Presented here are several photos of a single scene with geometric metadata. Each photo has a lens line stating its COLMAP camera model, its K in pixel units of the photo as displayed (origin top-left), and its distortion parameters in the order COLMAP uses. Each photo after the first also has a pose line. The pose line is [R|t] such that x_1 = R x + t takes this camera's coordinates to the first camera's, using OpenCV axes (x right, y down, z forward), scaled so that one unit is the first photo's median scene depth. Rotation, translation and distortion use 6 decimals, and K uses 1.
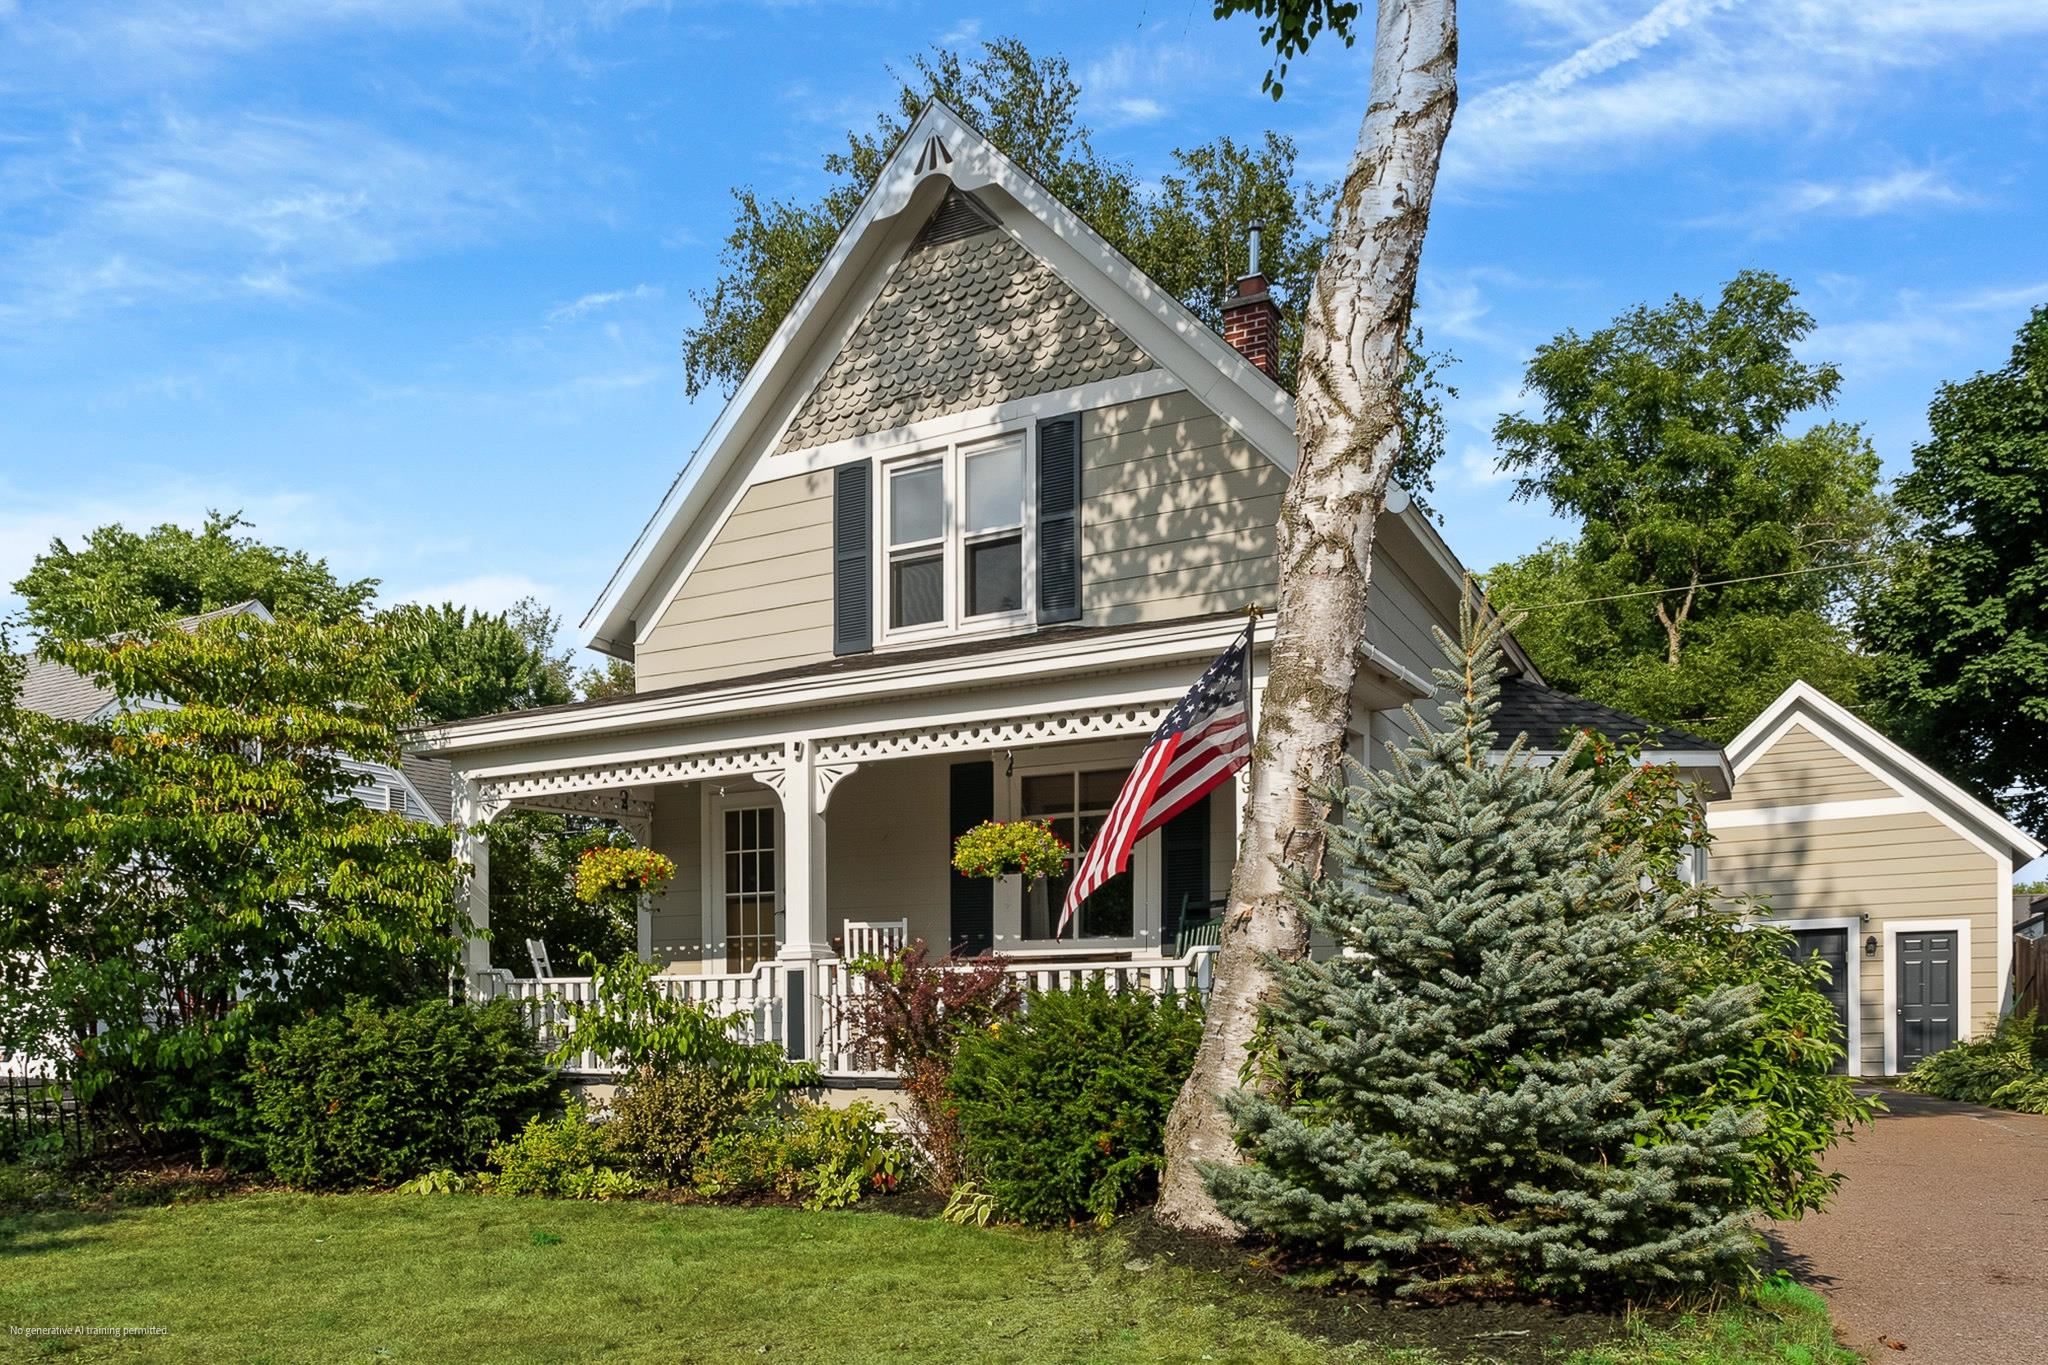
lens RADIAL K [[1508.3, 0, 1020.3], [0, 1508.3, 1116.7], [0, 0, 1]] dist [-0.001412, 0.006145]
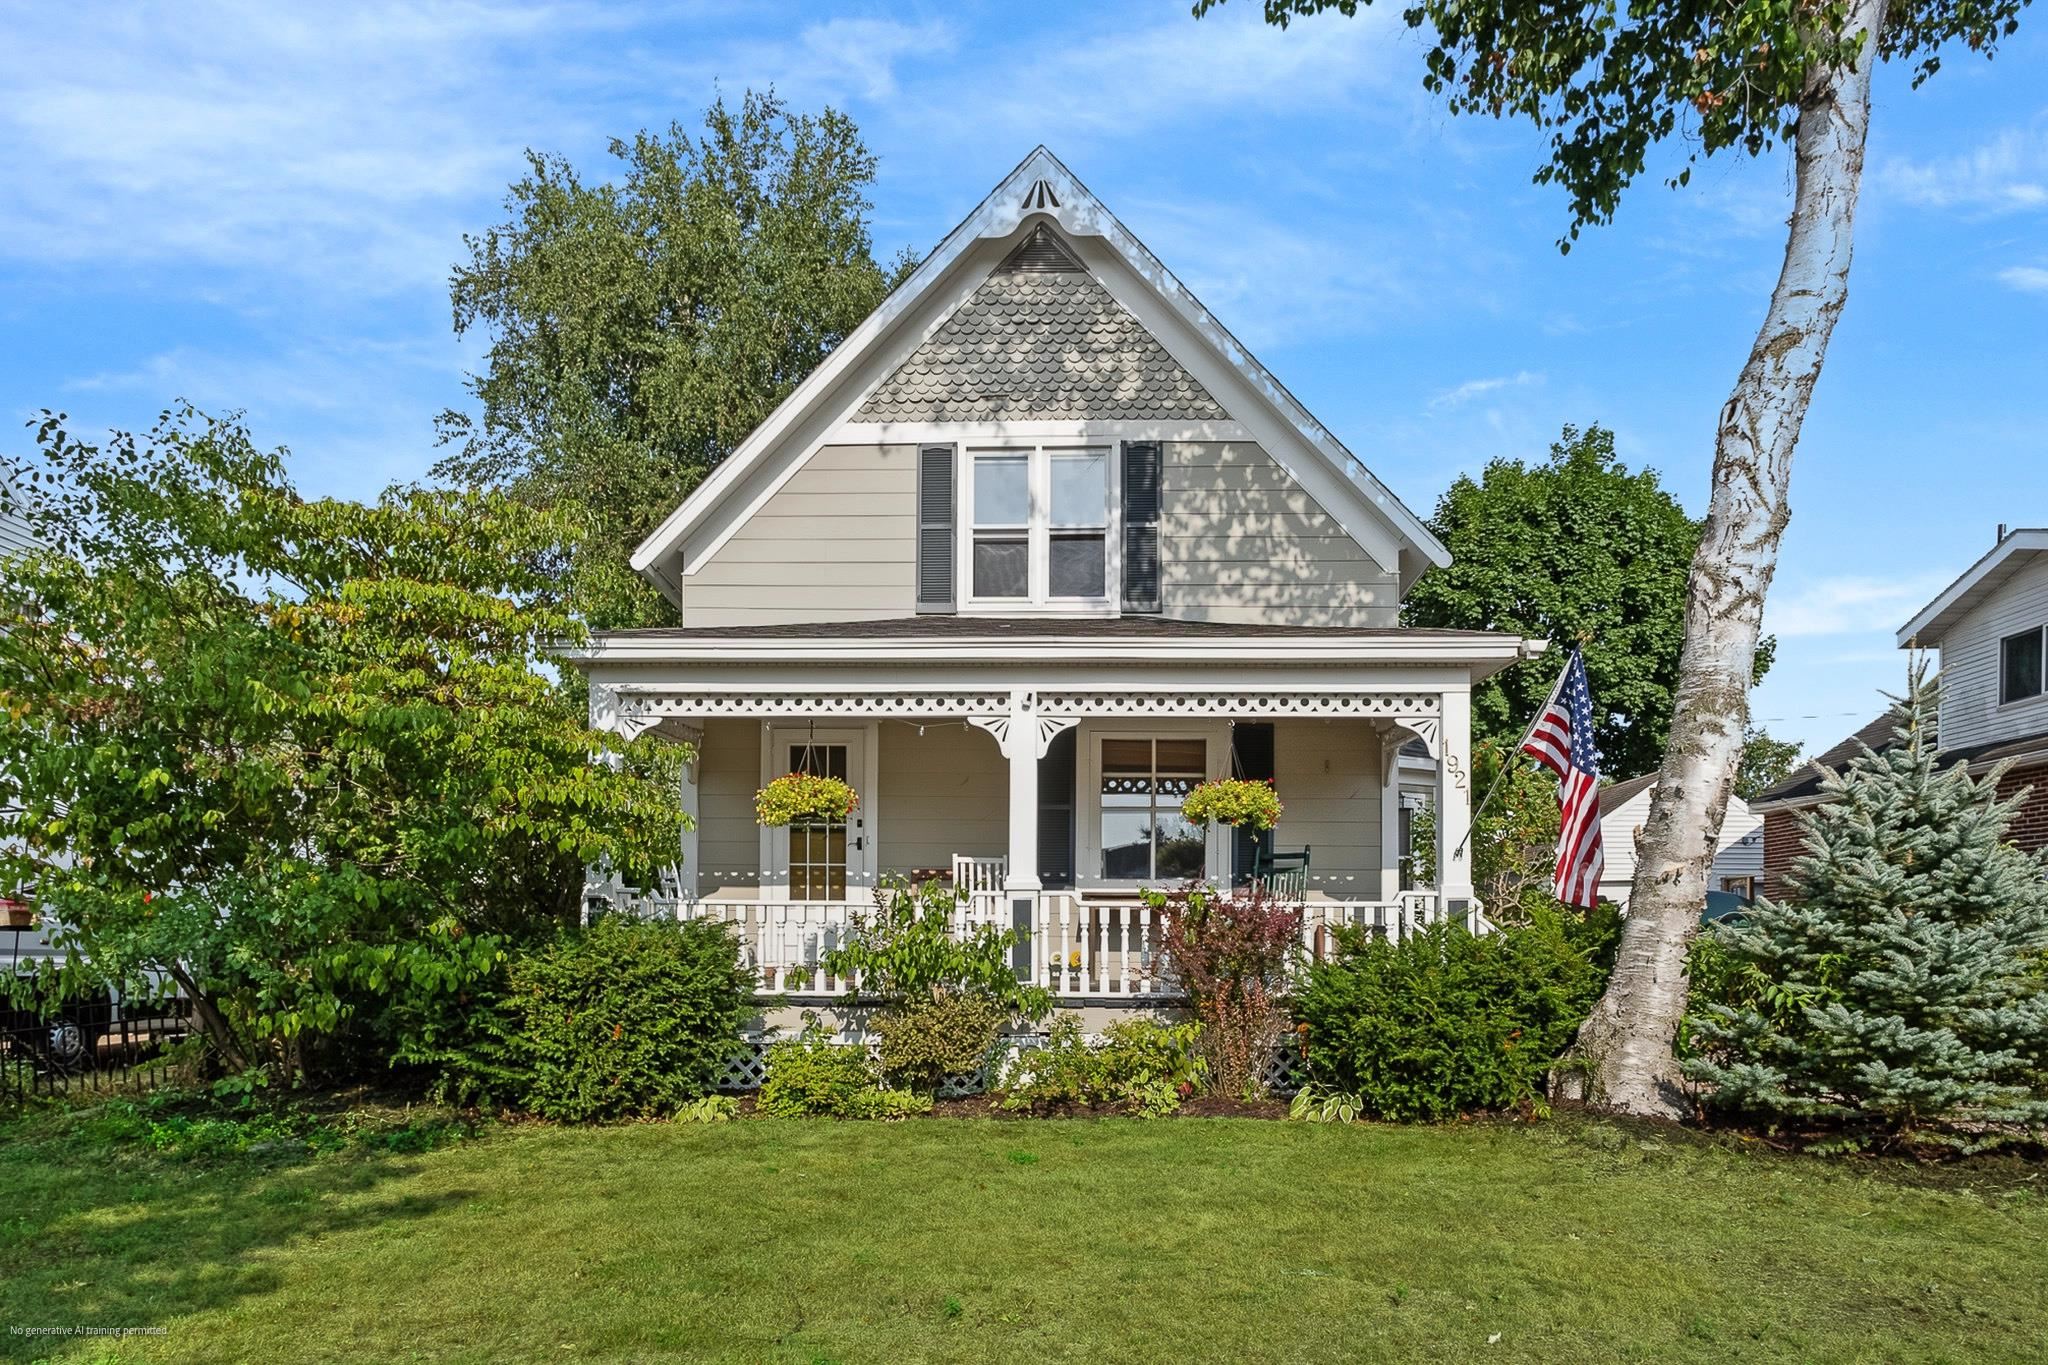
lens RADIAL K [[1233.4, 0, 1107.6], [0, 1233.4, 988.3], [0, 0, 1]] dist [-0.000268, -0.001312]
pose [[0.893788, -0.003067, 0.448479, -0.433753], [0.016508, 0.999524, -0.026064, -0.007866], [-0.448185, 0.030699, 0.893413, 0.154651]]
